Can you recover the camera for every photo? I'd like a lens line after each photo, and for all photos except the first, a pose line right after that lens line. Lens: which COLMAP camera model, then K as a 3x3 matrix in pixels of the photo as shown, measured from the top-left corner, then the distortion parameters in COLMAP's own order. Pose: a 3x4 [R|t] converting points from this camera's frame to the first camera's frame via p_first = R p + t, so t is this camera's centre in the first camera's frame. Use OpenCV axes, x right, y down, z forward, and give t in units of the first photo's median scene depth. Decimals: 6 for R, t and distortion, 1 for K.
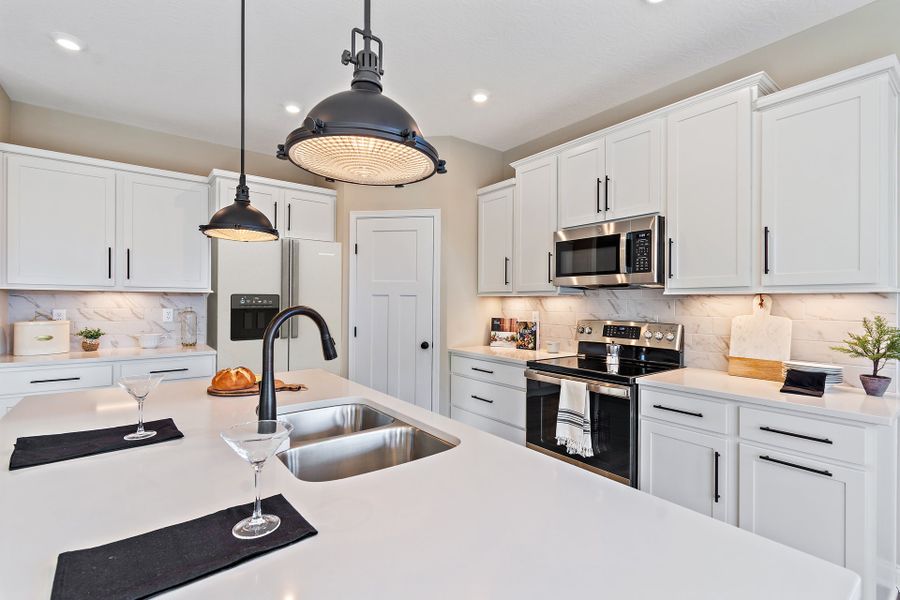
lens RADIAL K [[402.3, 0, 457.1], [0, 402.3, 302.0], [0, 0, 1]] dist [-0.001646, 0.001345]
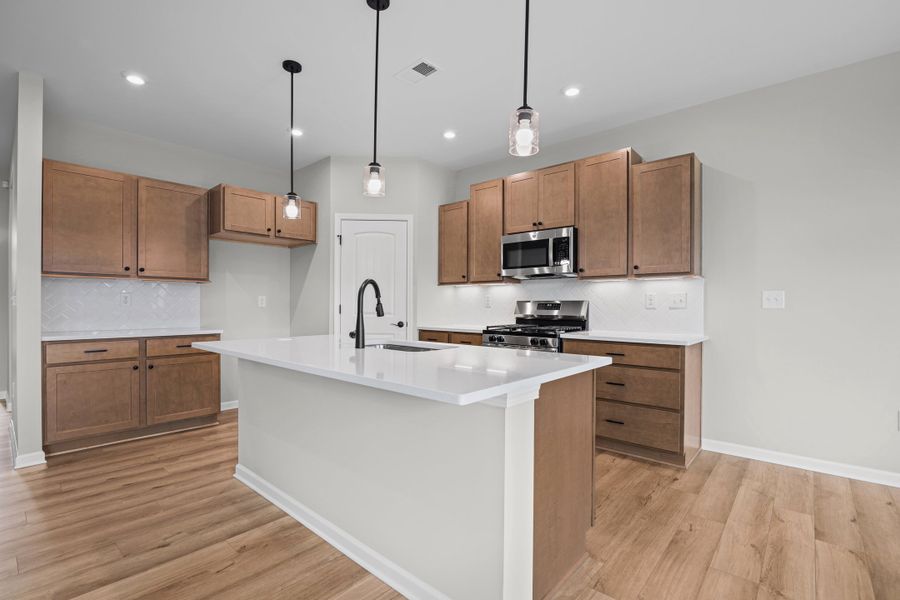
lens RADIAL K [[402.3, 0, 461.7], [0, 402.3, 307.7], [0, 0, 1]] dist [-0.001646, 0.001345]
pose [[0.981176, -0.010188, 0.192846, -0.164907], [0.007374, 0.999856, 0.015303, 0.046341], [-0.192974, -0.013593, 0.981110, -0.325972]]
